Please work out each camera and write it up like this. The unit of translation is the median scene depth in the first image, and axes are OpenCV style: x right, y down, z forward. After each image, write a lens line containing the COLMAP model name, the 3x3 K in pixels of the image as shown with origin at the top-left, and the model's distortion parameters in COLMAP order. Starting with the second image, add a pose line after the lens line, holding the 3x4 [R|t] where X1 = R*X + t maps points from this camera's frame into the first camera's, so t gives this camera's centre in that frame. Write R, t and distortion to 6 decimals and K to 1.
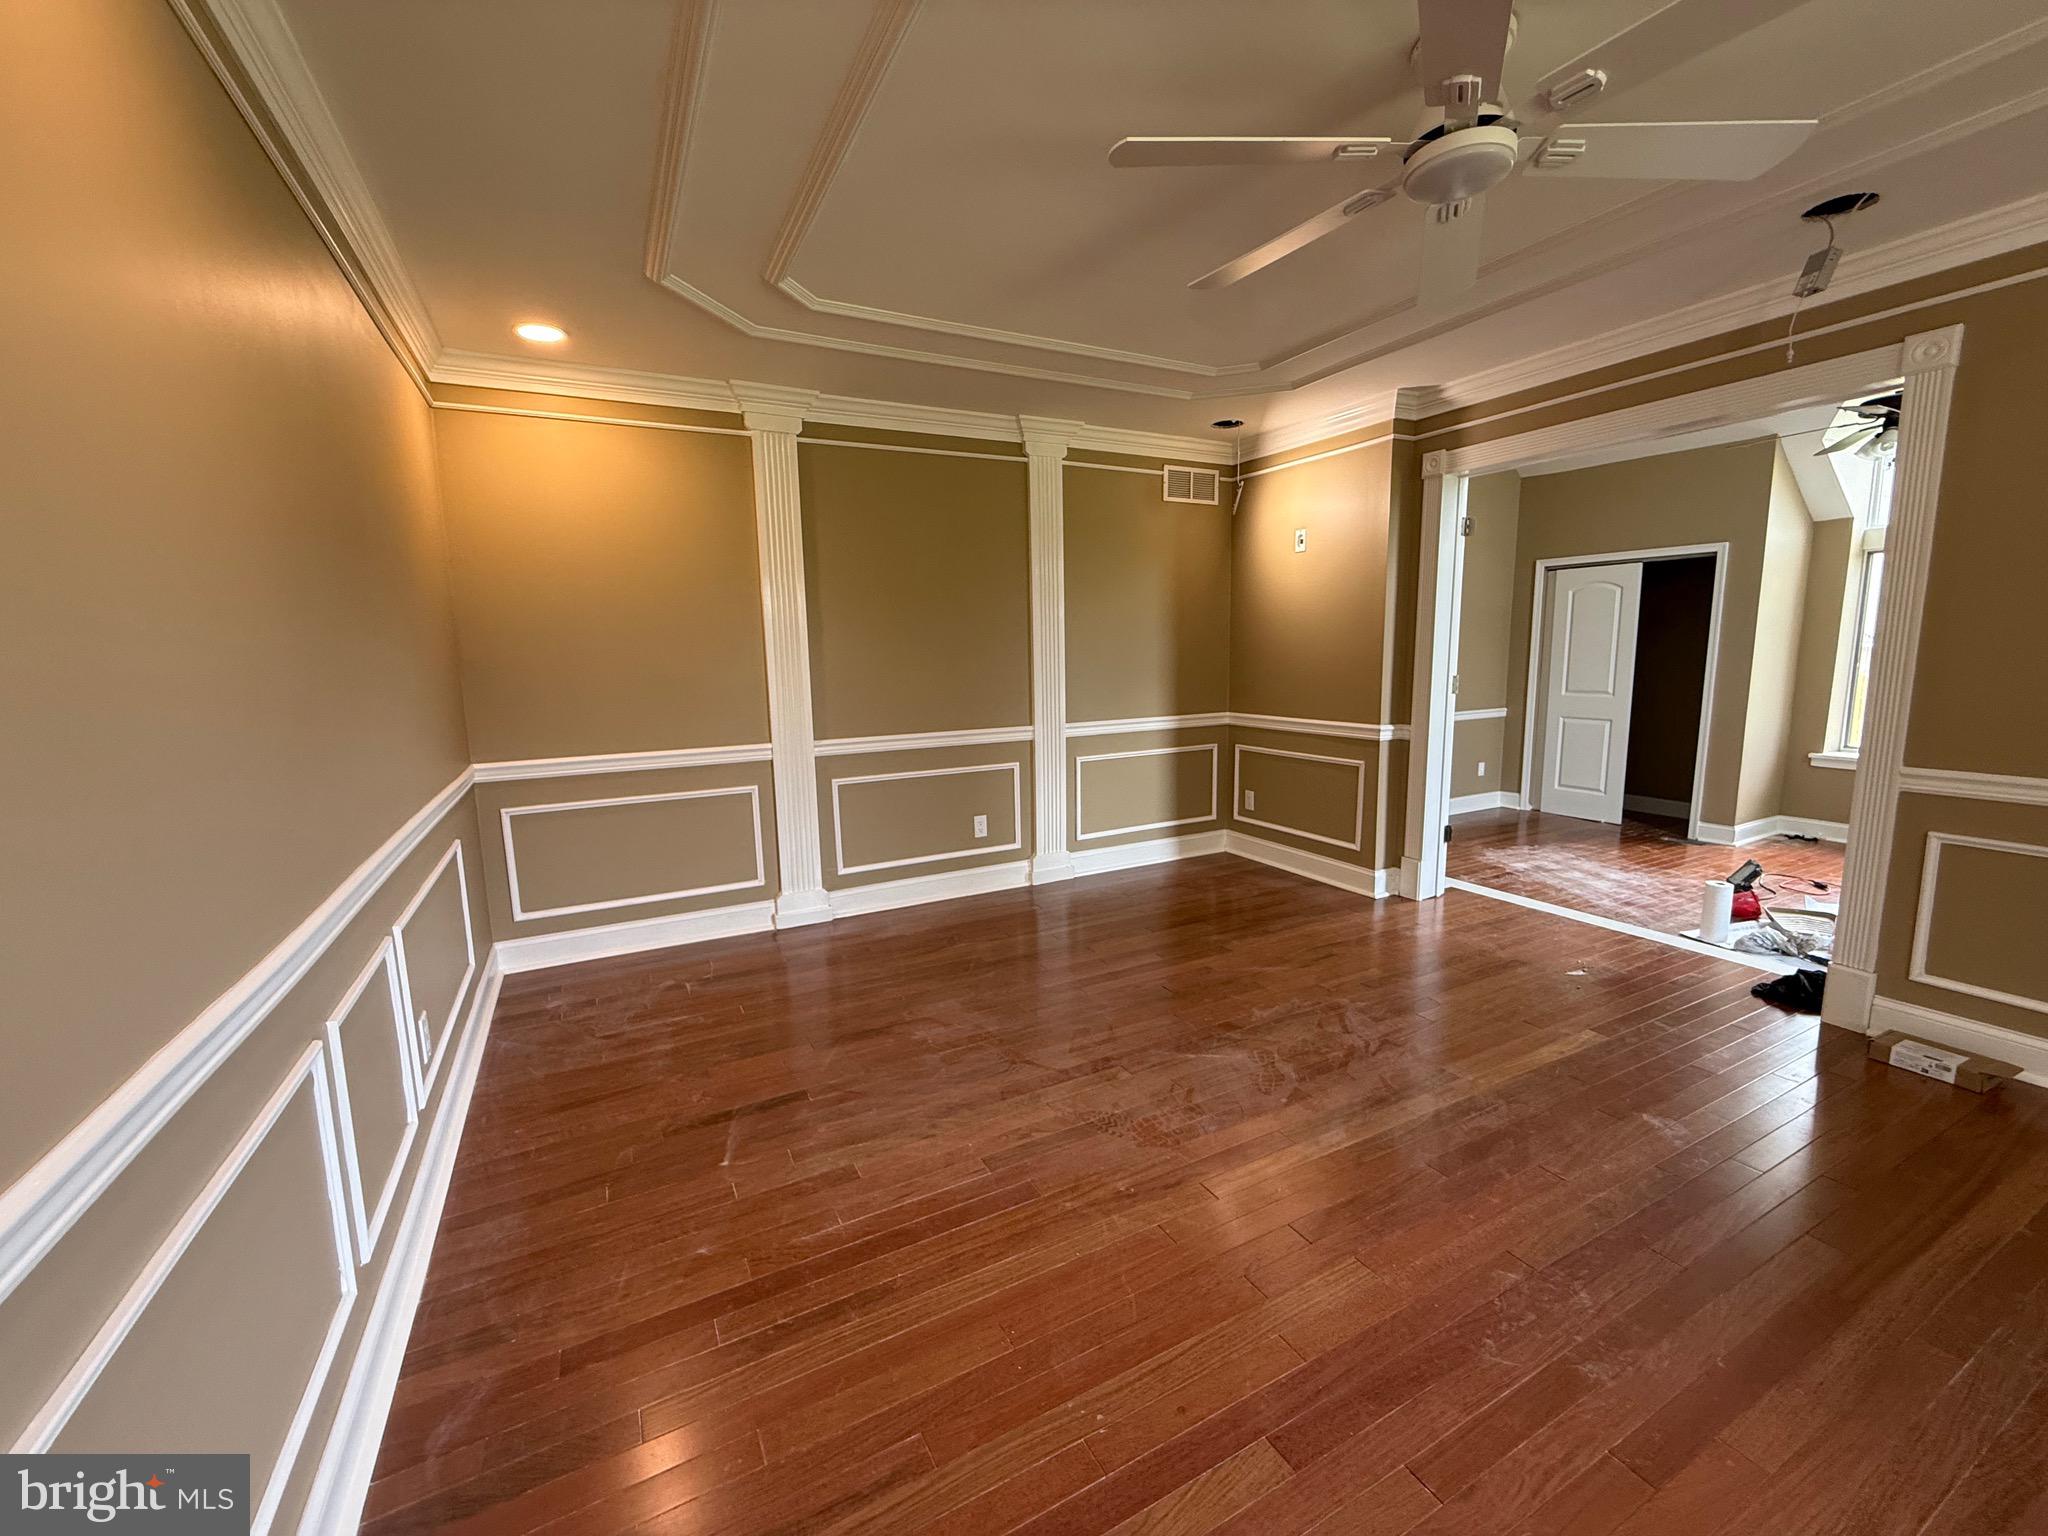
lens RADIAL K [[817.0, 0, 1017.5], [0, 817.0, 762.6], [0, 0, 1]] dist [0.001159, -0.000054]
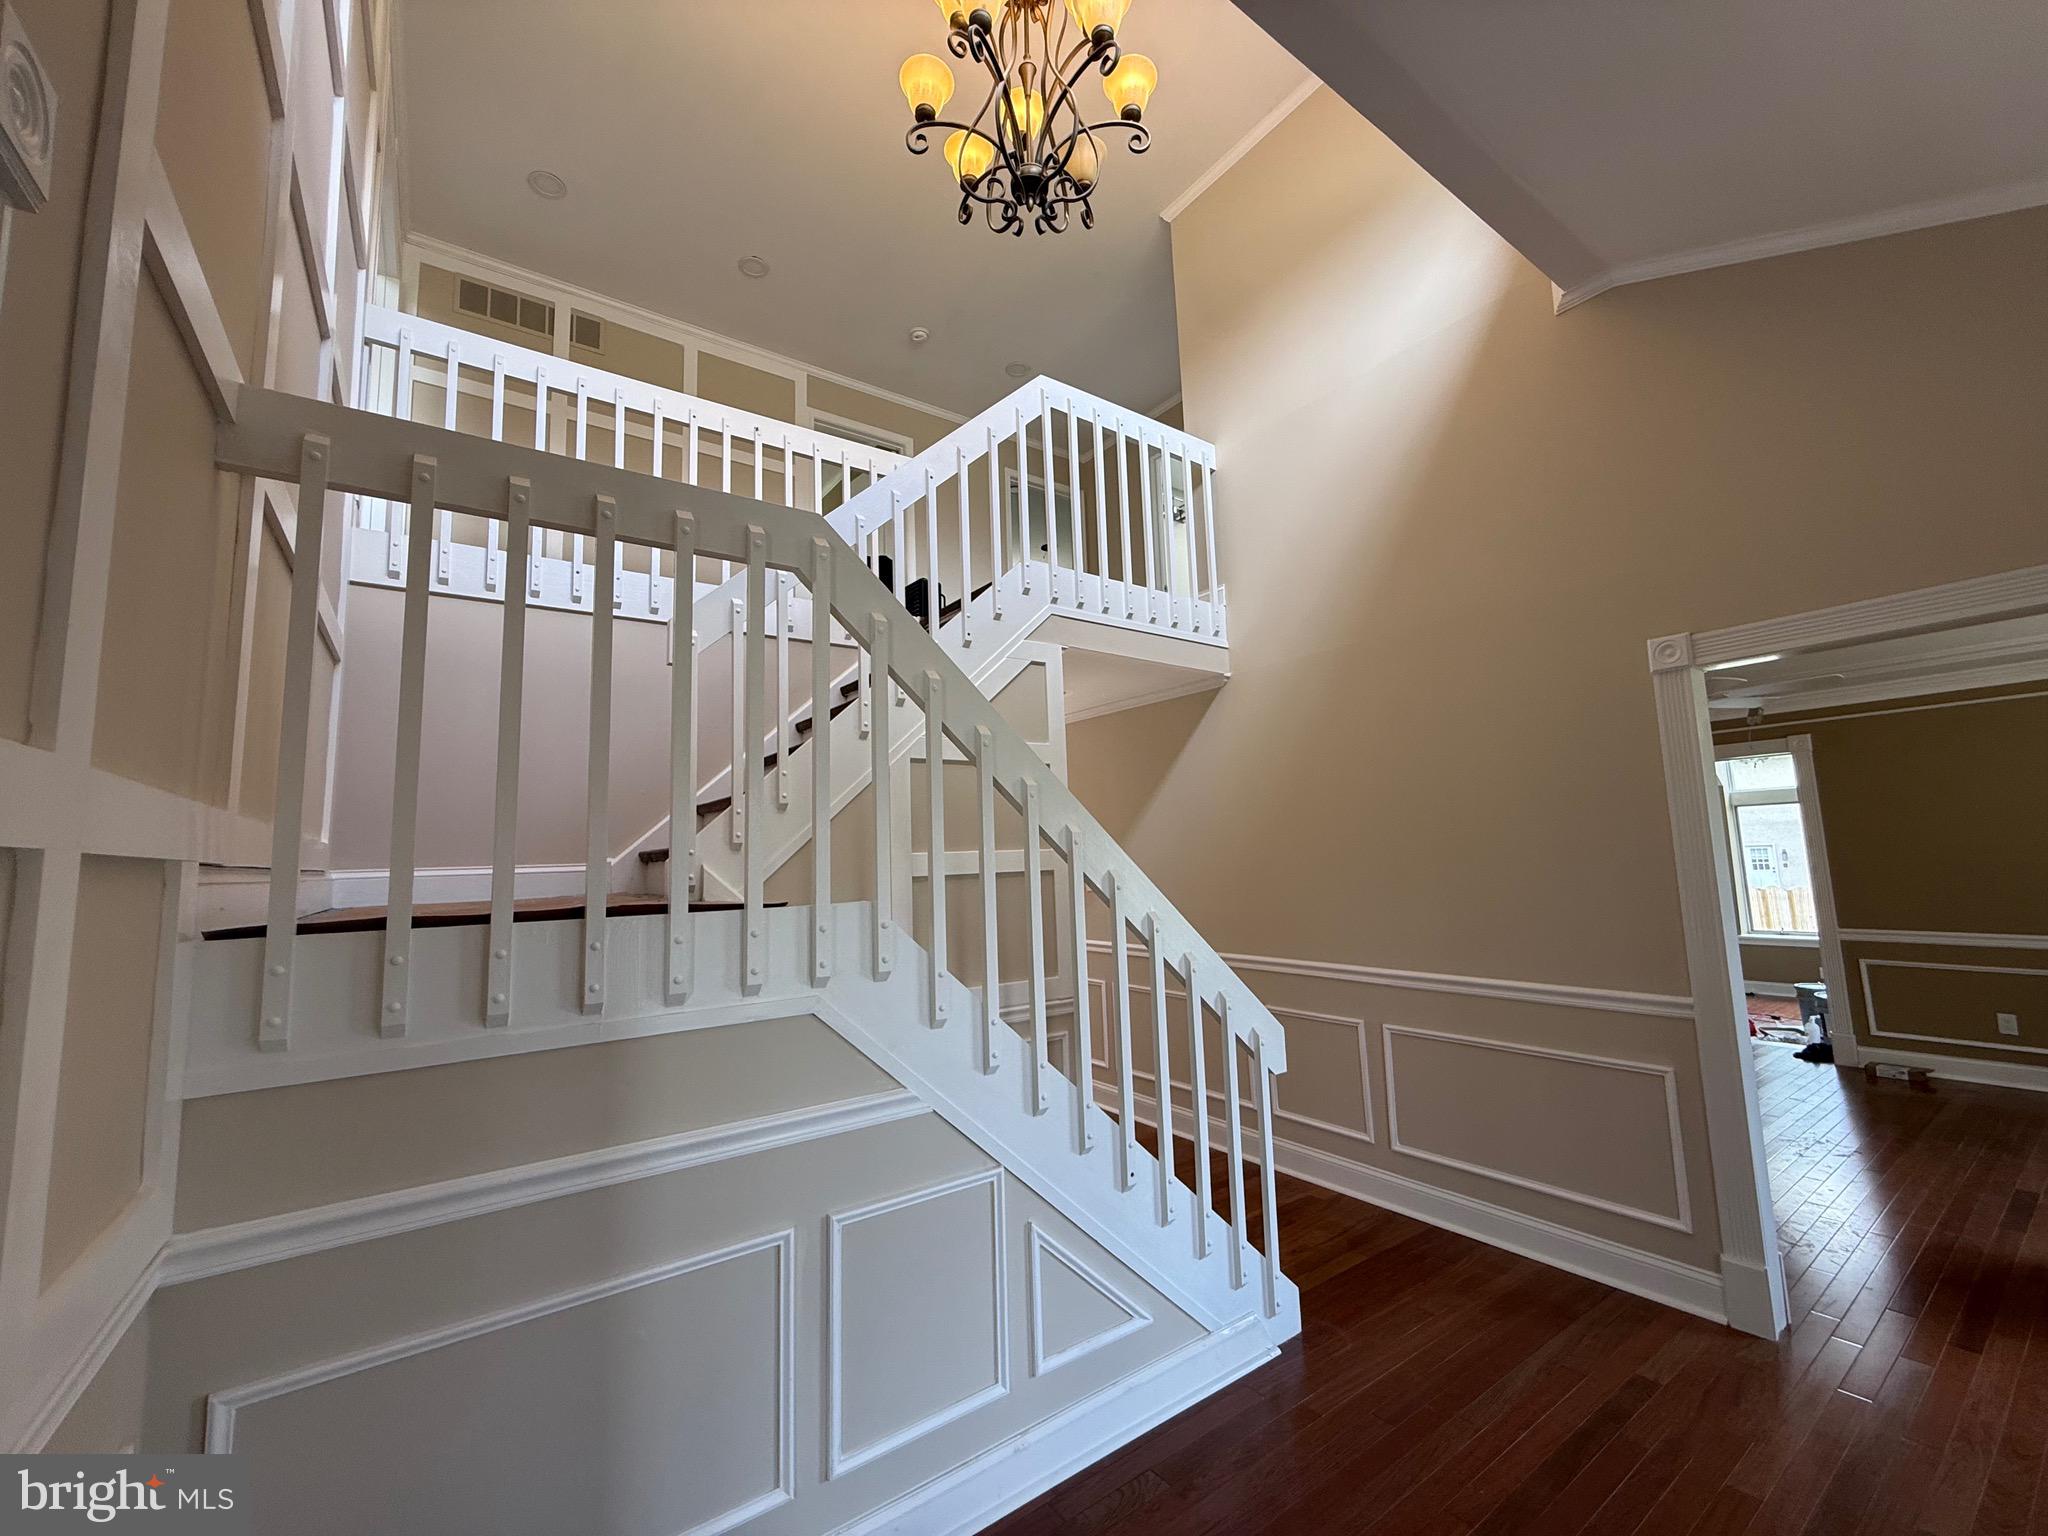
lens RADIAL K [[817.0, 0, 1029.7], [0, 817.0, 768.5], [0, 0, 1]] dist [0.001159, -0.000054]
pose [[0.988512, 0.004901, 0.151064, -1.275484], [0.034027, 0.966599, -0.254023, 0.068343], [-0.147263, 0.256245, 0.955328, -0.797529]]
